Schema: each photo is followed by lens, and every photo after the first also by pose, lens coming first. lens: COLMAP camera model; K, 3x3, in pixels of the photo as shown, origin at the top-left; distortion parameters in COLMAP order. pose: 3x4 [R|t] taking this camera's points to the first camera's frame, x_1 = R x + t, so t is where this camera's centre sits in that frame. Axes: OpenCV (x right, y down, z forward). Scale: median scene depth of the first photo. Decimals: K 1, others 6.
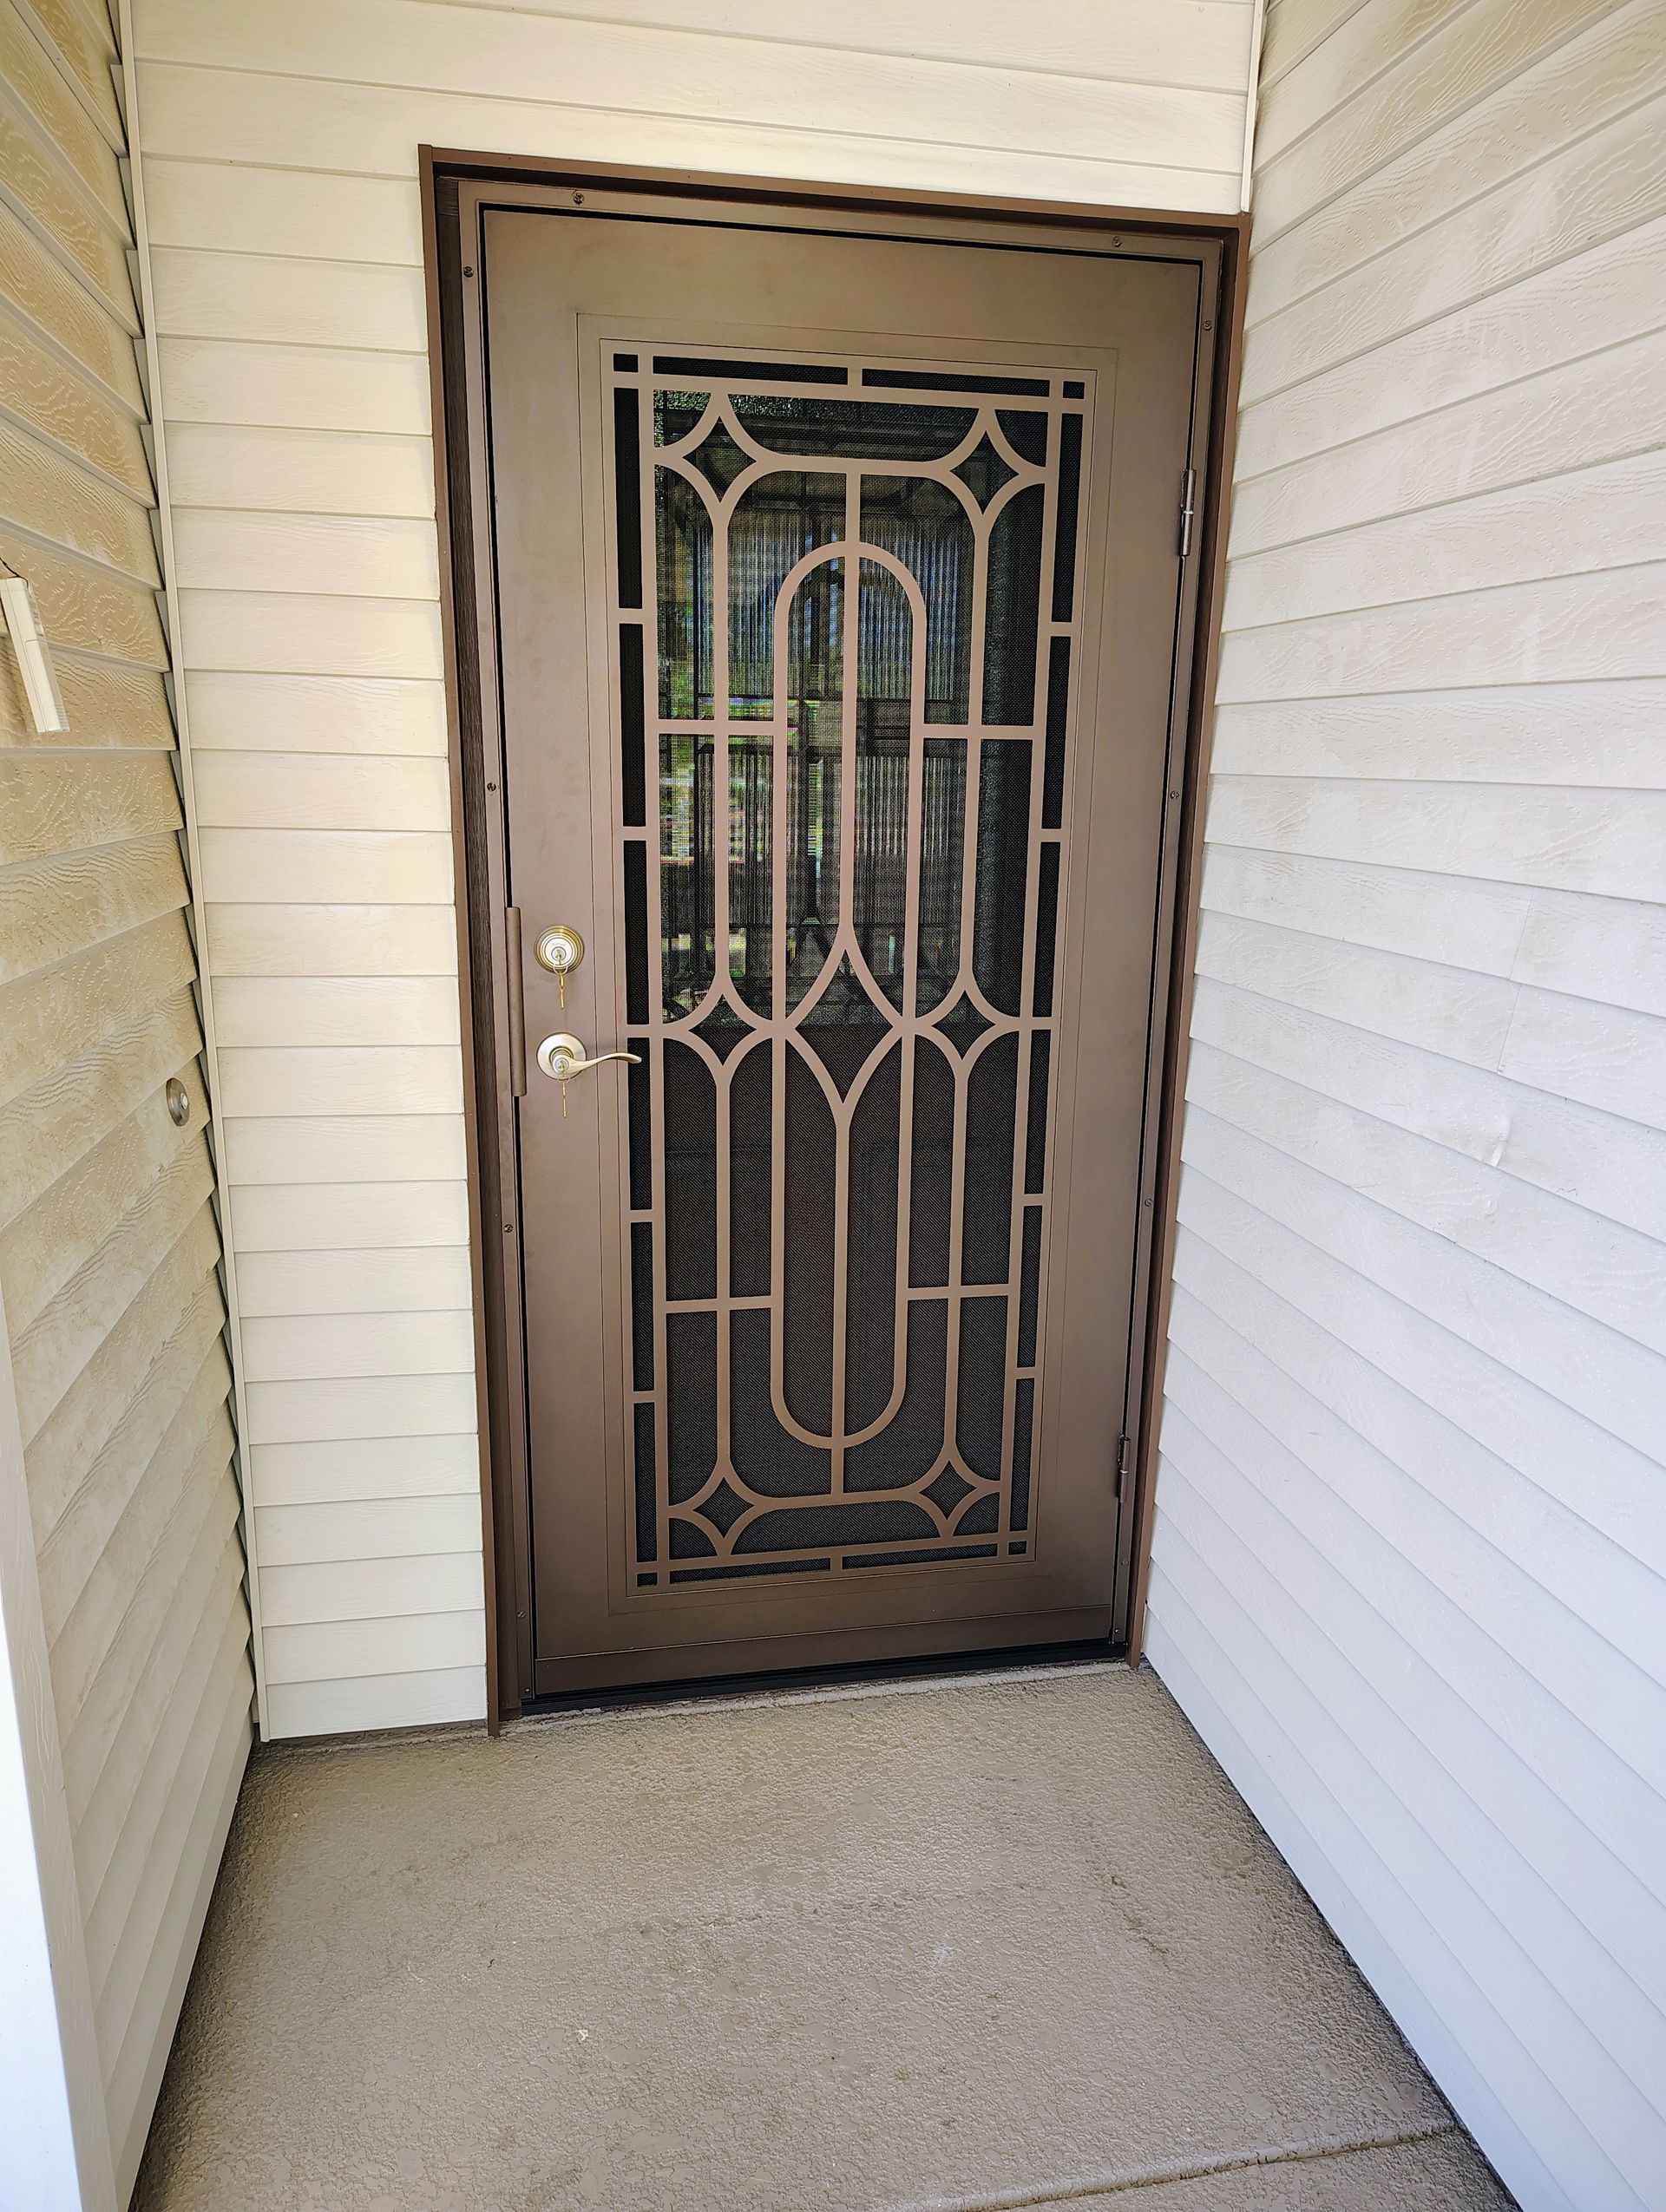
lens RADIAL K [[1516.3, 0, 834.2], [0, 1516.3, 1110.9], [0, 0, 1]] dist [-0.000187, -0.011369]
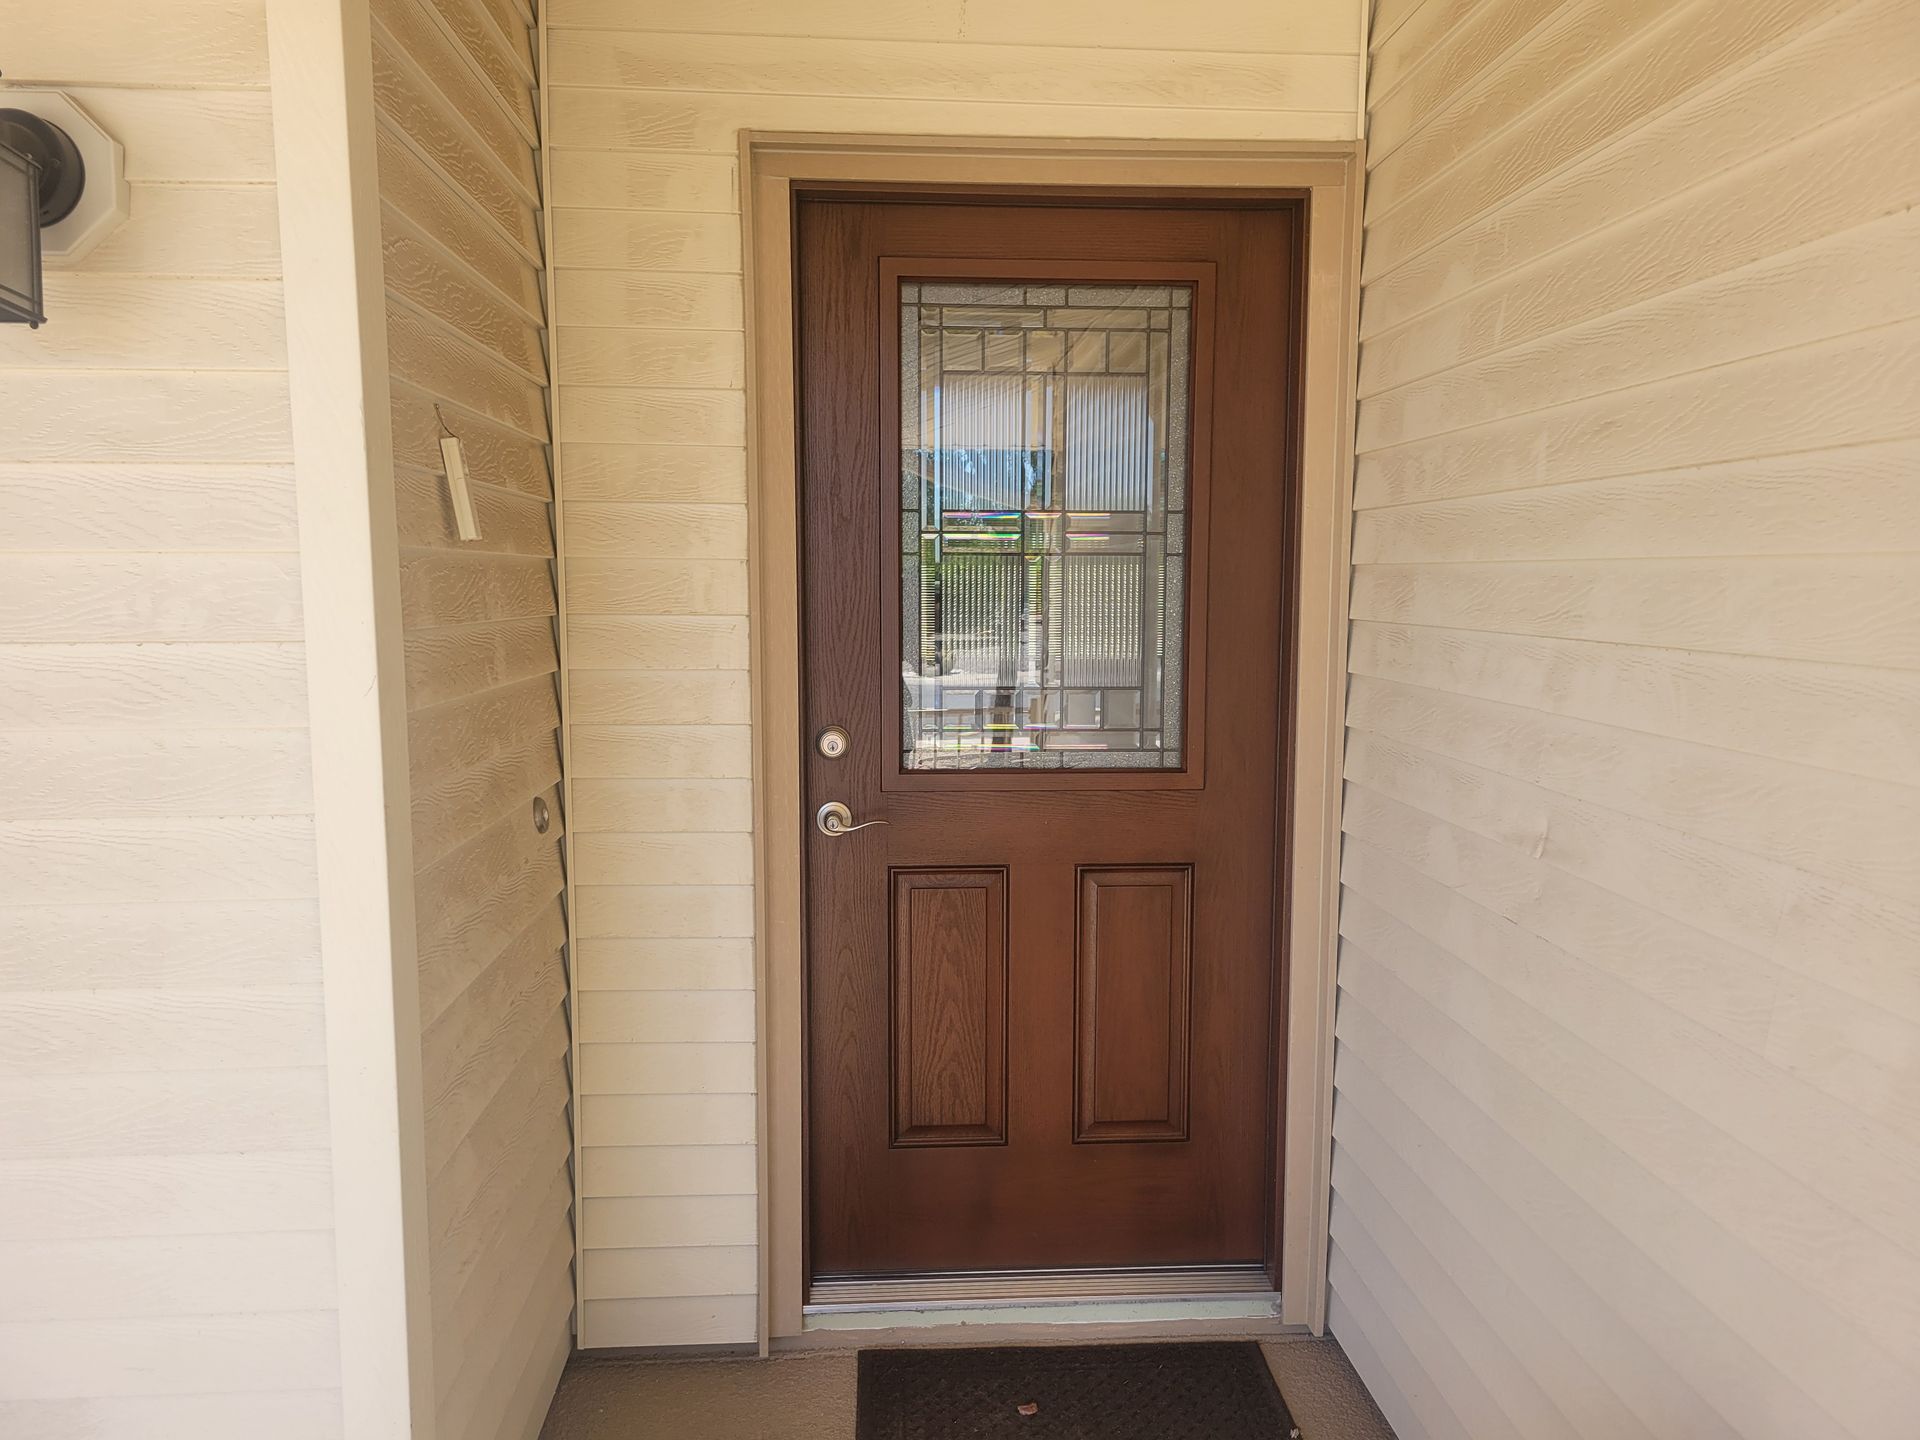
lens RADIAL K [[1420.0, 0, 961.8], [0, 1420.0, 718.7], [0, 0, 1]] dist [0.011734, -0.004227]
pose [[0.992171, -0.002365, -0.124864, 0.092521], [-0.014137, 0.991268, -0.131102, 0.070548], [0.124084, 0.131841, 0.983474, -0.199069]]
